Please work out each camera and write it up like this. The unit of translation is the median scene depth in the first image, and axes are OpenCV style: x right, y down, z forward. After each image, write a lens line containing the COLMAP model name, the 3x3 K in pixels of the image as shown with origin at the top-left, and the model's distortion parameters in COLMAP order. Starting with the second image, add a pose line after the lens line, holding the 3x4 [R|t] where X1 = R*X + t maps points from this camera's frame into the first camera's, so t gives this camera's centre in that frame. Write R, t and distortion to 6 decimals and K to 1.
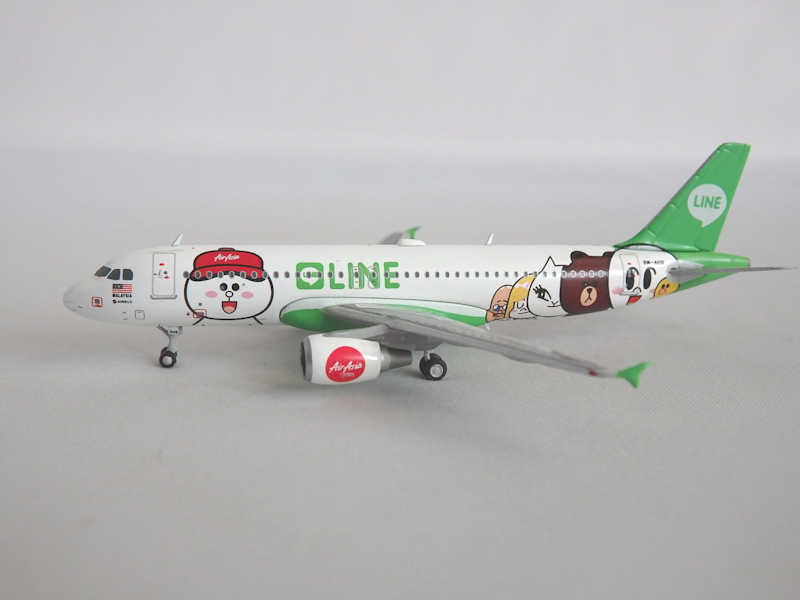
lens RADIAL K [[938.4, 0, 400.0], [0, 938.4, 300.0], [0, 0, 1]] dist [0.001057, 0.005845]
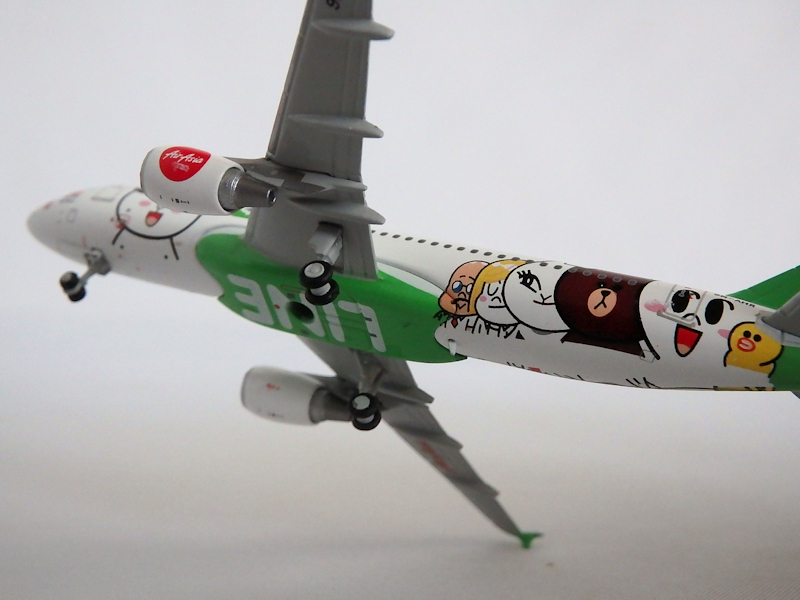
lens RADIAL K [[1072.9, 0, 400.0], [0, 1072.9, 300.0], [0, 0, 1]] dist [-0.001494, -0.020562]
pose [[0.835166, 0.005187, -0.549973, 0.514255], [-0.465597, 0.538965, -0.701952, 0.599454], [0.292775, 0.842312, 0.452540, 0.676553]]
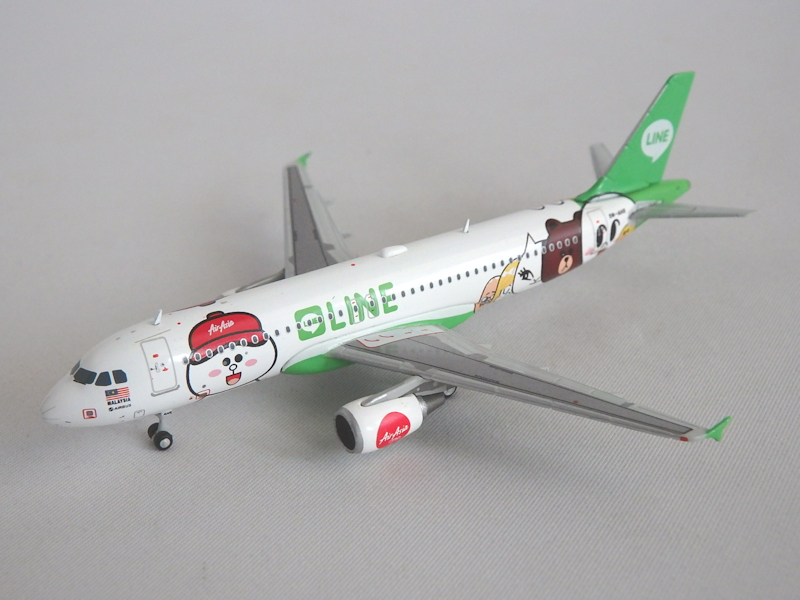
lens RADIAL K [[1072.9, 0, 400.0], [0, 1072.9, 300.0], [0, 0, 1]] dist [-0.001494, -0.020562]
pose [[0.939438, -0.197089, 0.280378, -0.295339], [0.107711, 0.946438, 0.304391, -0.346231], [-0.325353, -0.255757, 0.910348, 0.040305]]
